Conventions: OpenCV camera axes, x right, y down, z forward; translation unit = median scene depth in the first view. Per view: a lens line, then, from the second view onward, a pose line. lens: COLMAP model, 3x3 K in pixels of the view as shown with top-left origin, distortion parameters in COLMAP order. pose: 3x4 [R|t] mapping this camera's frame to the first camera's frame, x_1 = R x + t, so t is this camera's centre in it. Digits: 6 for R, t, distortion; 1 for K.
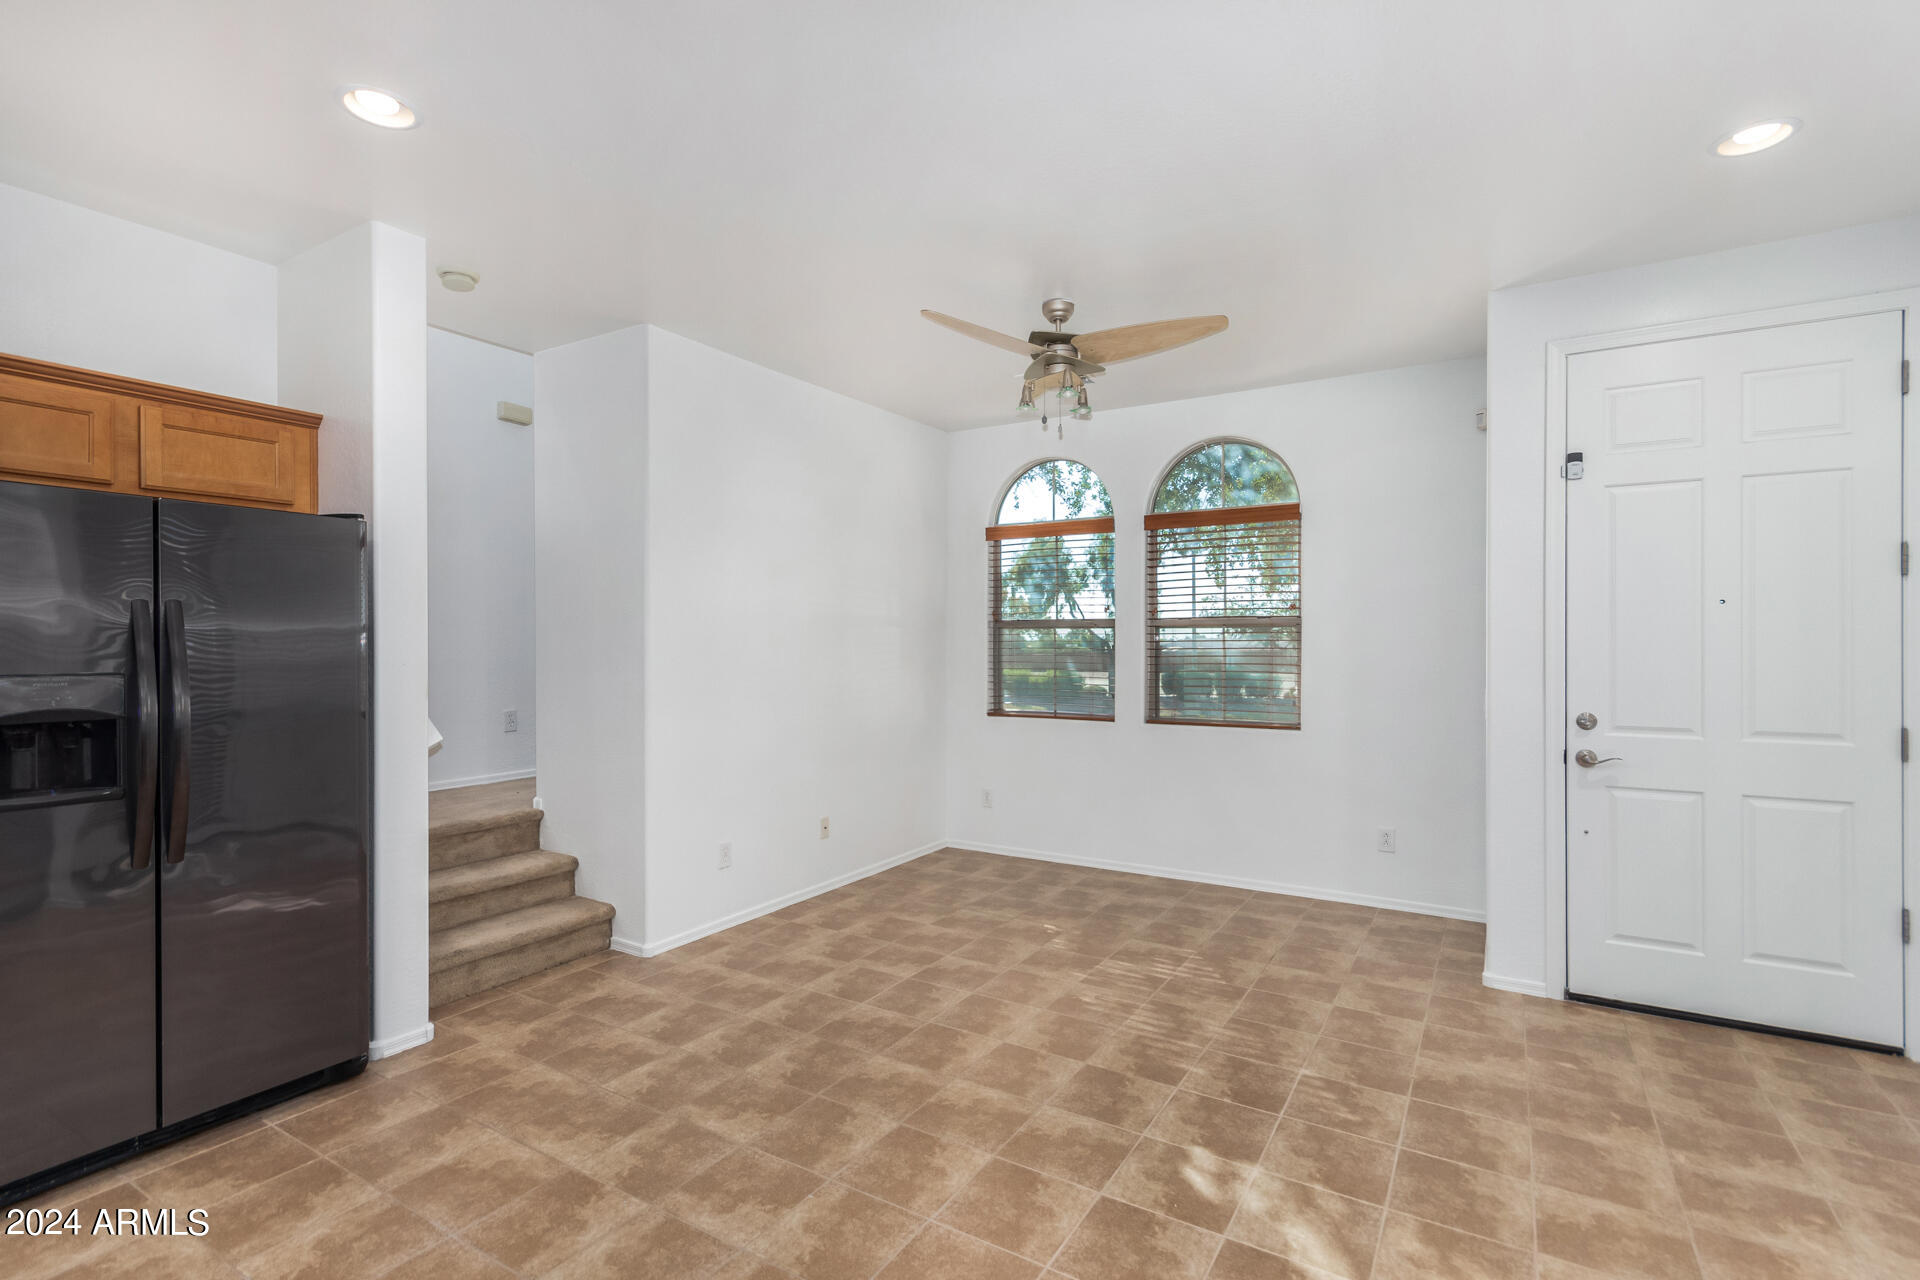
lens RADIAL K [[889.9, 0, 960.5], [0, 889.9, 642.5], [0, 0, 1]] dist [0.003412, 0.000208]
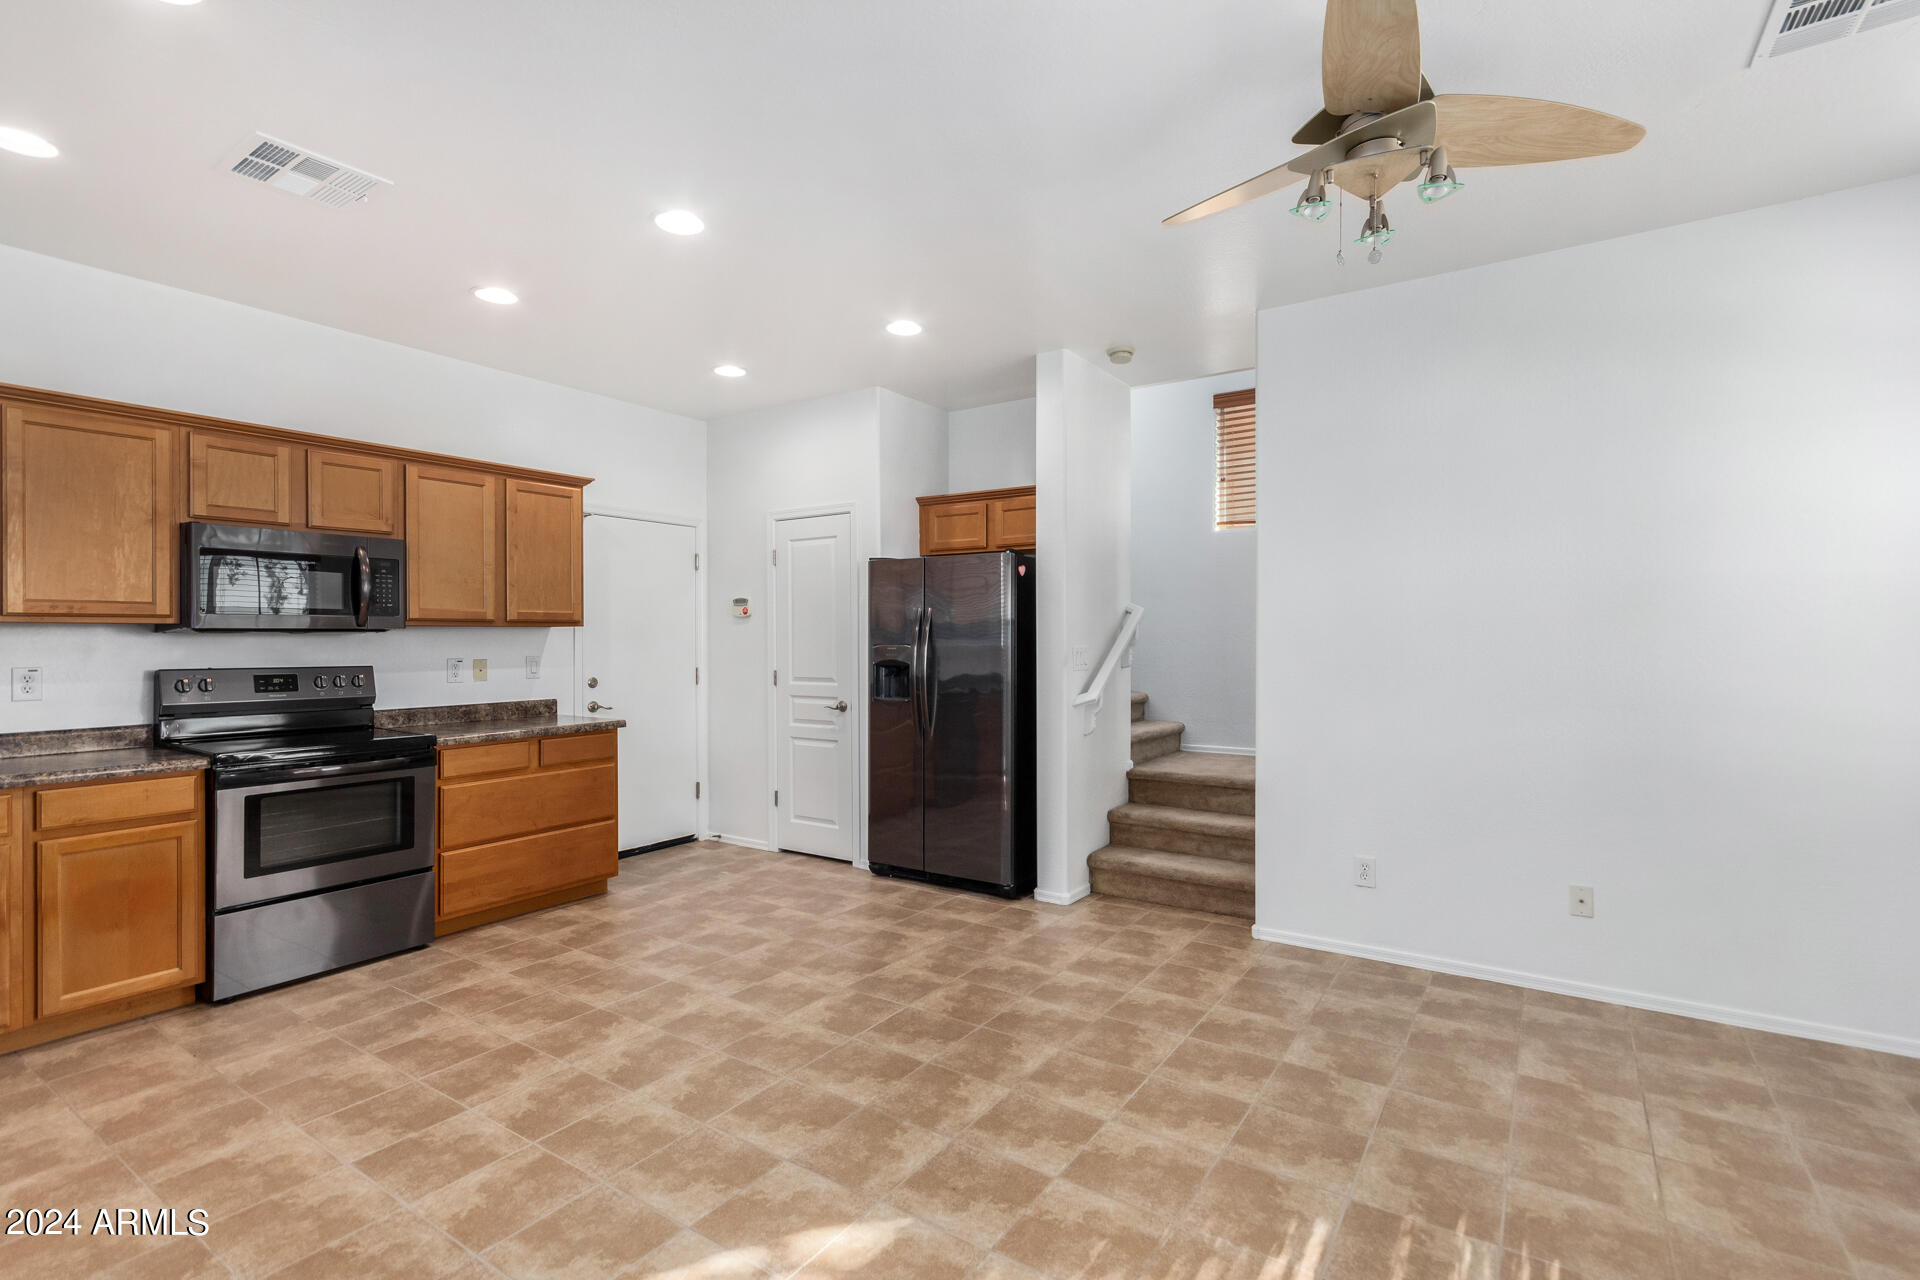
lens RADIAL K [[889.9, 0, 968.7], [0, 889.9, 641.0], [0, 0, 1]] dist [0.003412, 0.000208]
pose [[-0.032429, 0.004970, -0.999462, 0.880685], [0.002917, 0.999984, 0.004878, 0.014234], [0.999470, -0.002757, -0.032443, 0.936316]]
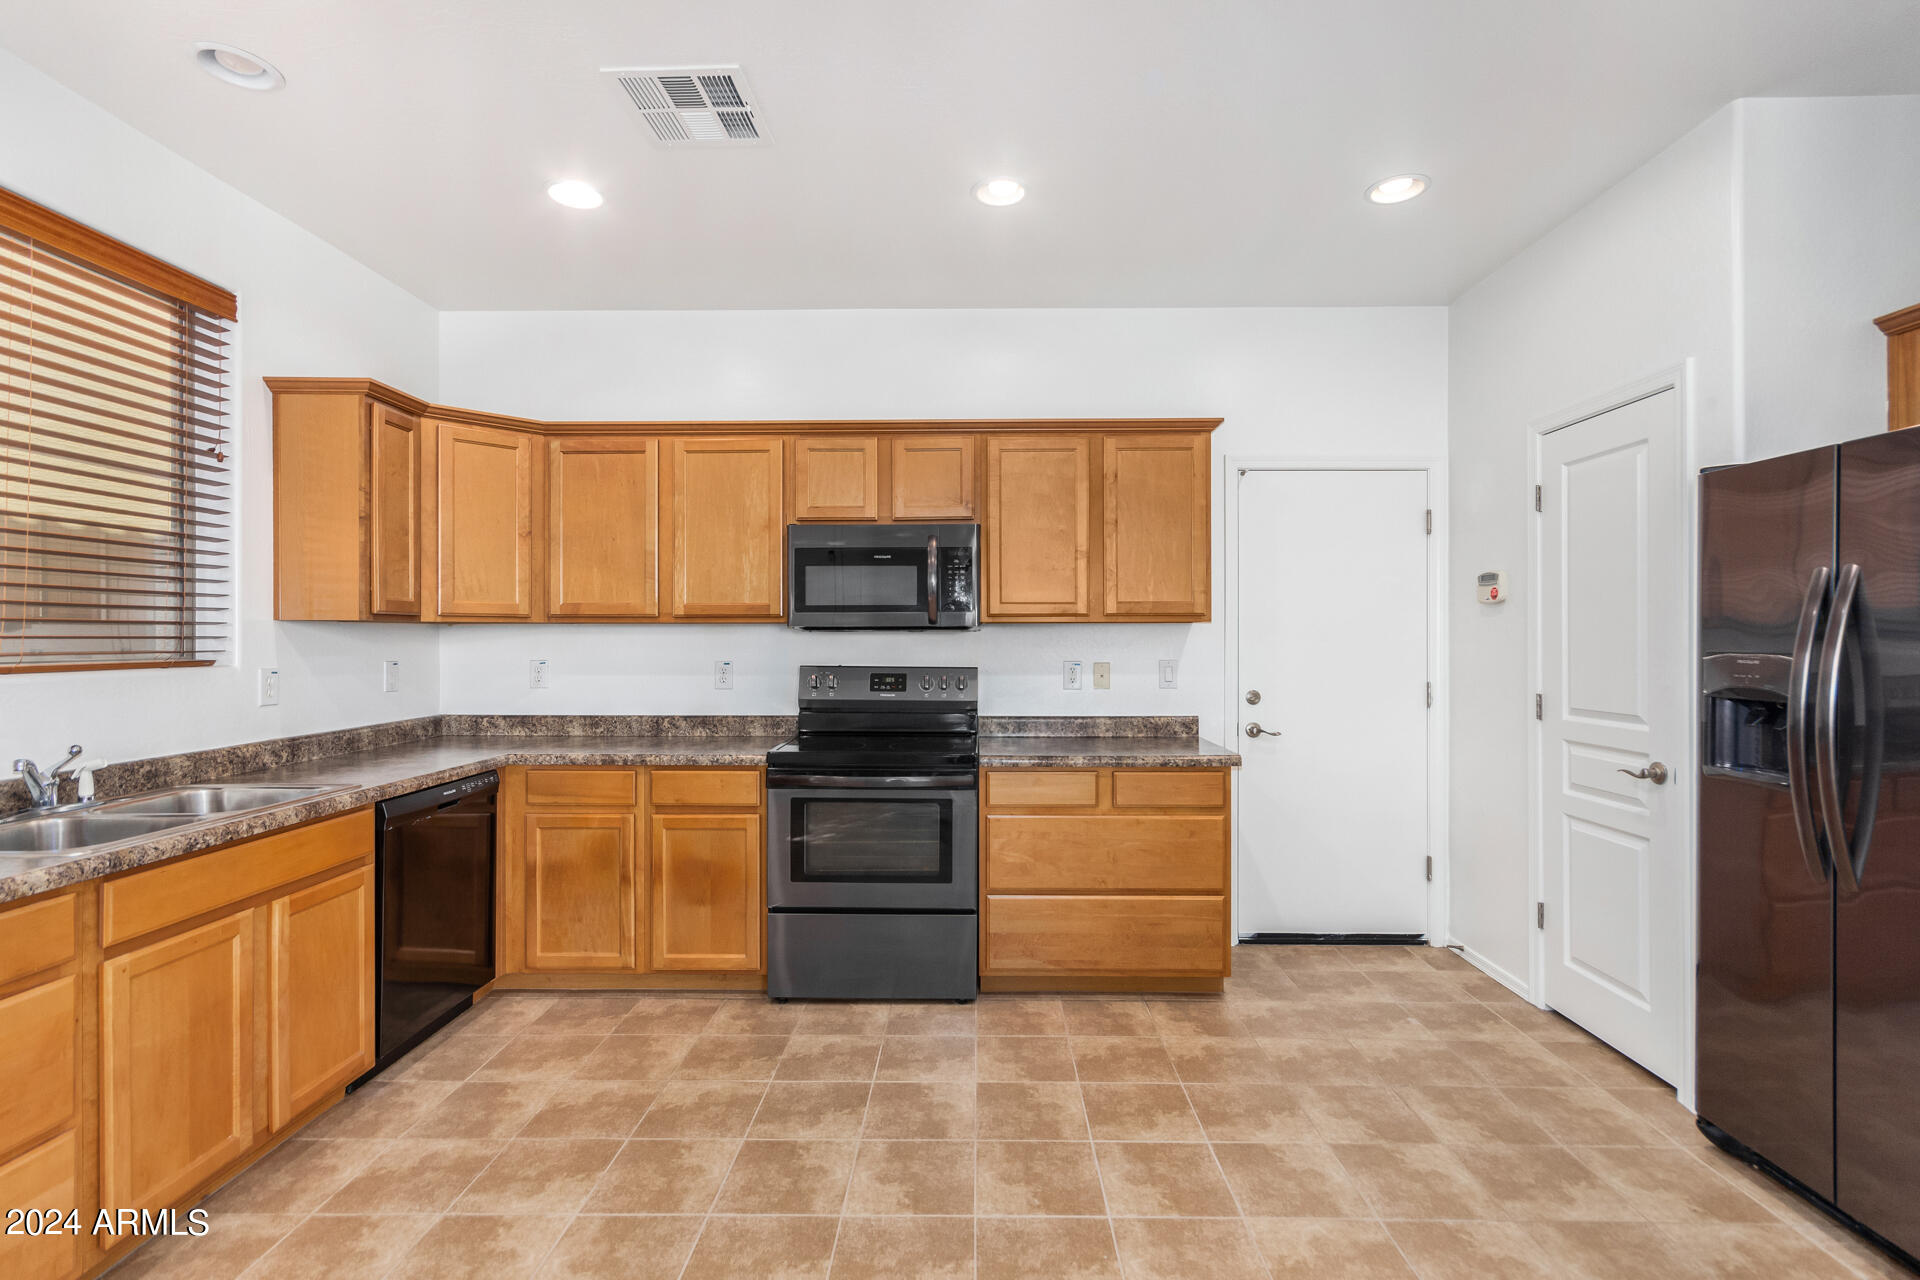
lens RADIAL K [[889.9, 0, 965.1], [0, 889.9, 638.0], [0, 0, 1]] dist [0.003412, 0.000208]
pose [[-0.858936, 0.000762, -0.512082, 0.173619], [0.000794, 1.000000, 0.000157, 0.015389], [0.512082, -0.000272, -0.858937, 1.041897]]
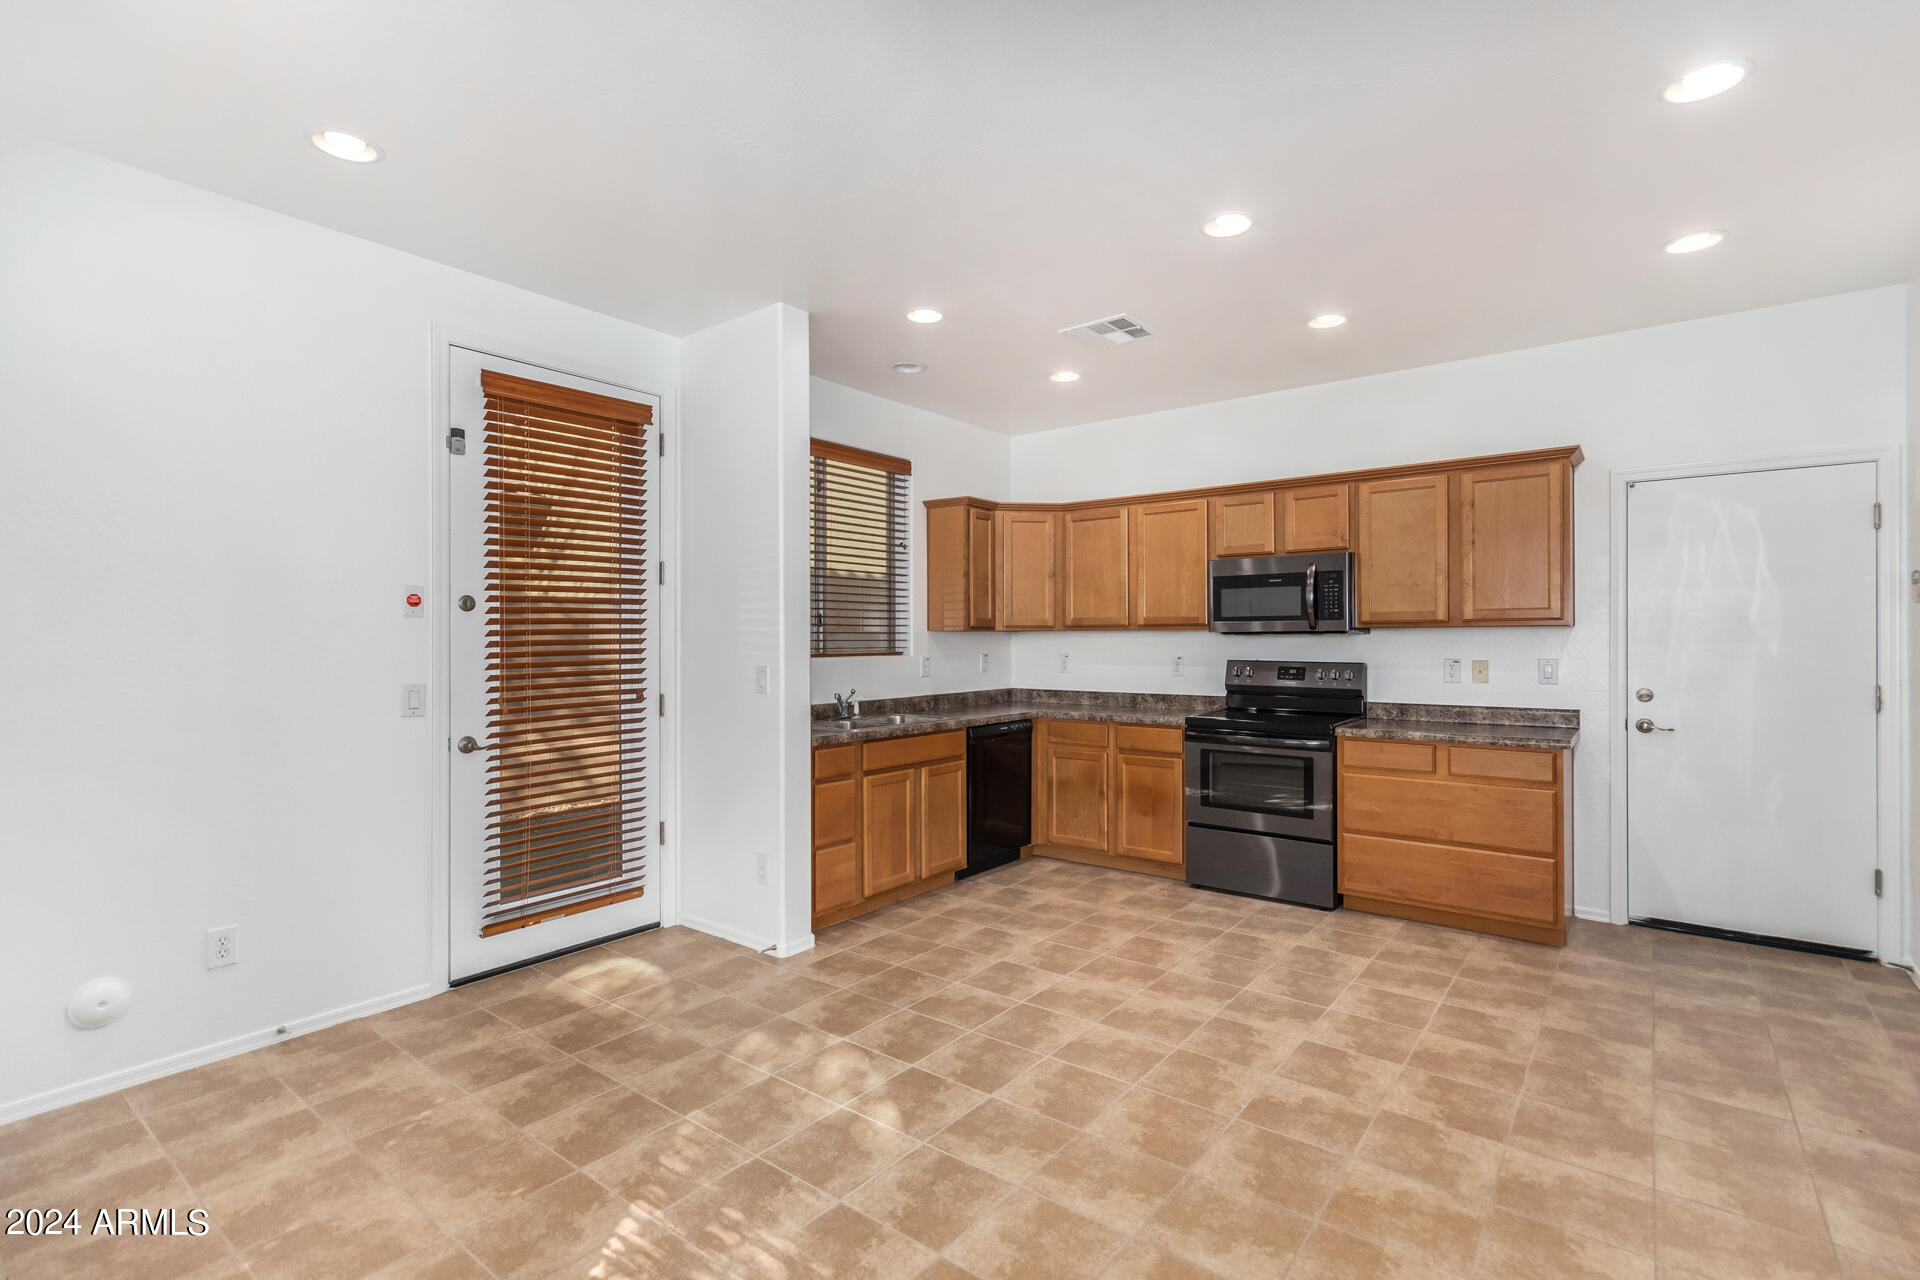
lens RADIAL K [[889.9, 0, 967.3], [0, 889.9, 636.8], [0, 0, 1]] dist [0.003412, 0.000208]
pose [[-0.994602, 0.003018, 0.103720, 0.049128], [0.002746, 0.999992, -0.002765, 0.012950], [-0.103728, -0.002466, -0.994603, 1.634251]]
